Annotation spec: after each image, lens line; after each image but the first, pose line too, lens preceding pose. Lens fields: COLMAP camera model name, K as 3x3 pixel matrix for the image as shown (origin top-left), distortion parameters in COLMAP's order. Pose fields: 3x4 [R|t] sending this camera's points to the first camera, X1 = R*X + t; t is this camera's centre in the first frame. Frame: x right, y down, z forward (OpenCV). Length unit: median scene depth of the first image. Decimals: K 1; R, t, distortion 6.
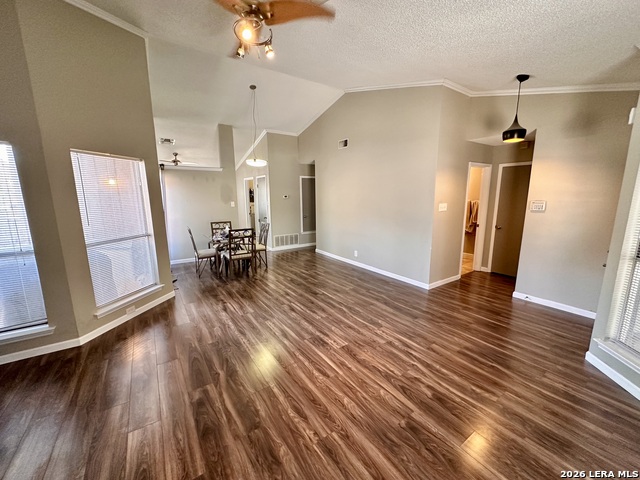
lens RADIAL K [[256.6, 0, 321.4], [0, 256.6, 241.5], [0, 0, 1]] dist [-0.001666, -0.000116]
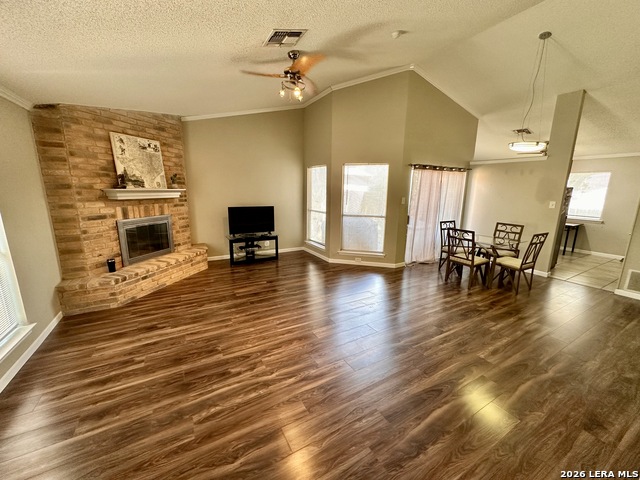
lens RADIAL K [[256.6, 0, 321.4], [0, 256.6, 240.3], [0, 0, 1]] dist [-0.001666, -0.000116]
pose [[-0.081353, 0.202695, -0.975857, 1.209392], [-0.190714, 0.957845, 0.214853, -0.225228], [0.978269, 0.203588, -0.039267, 1.166050]]
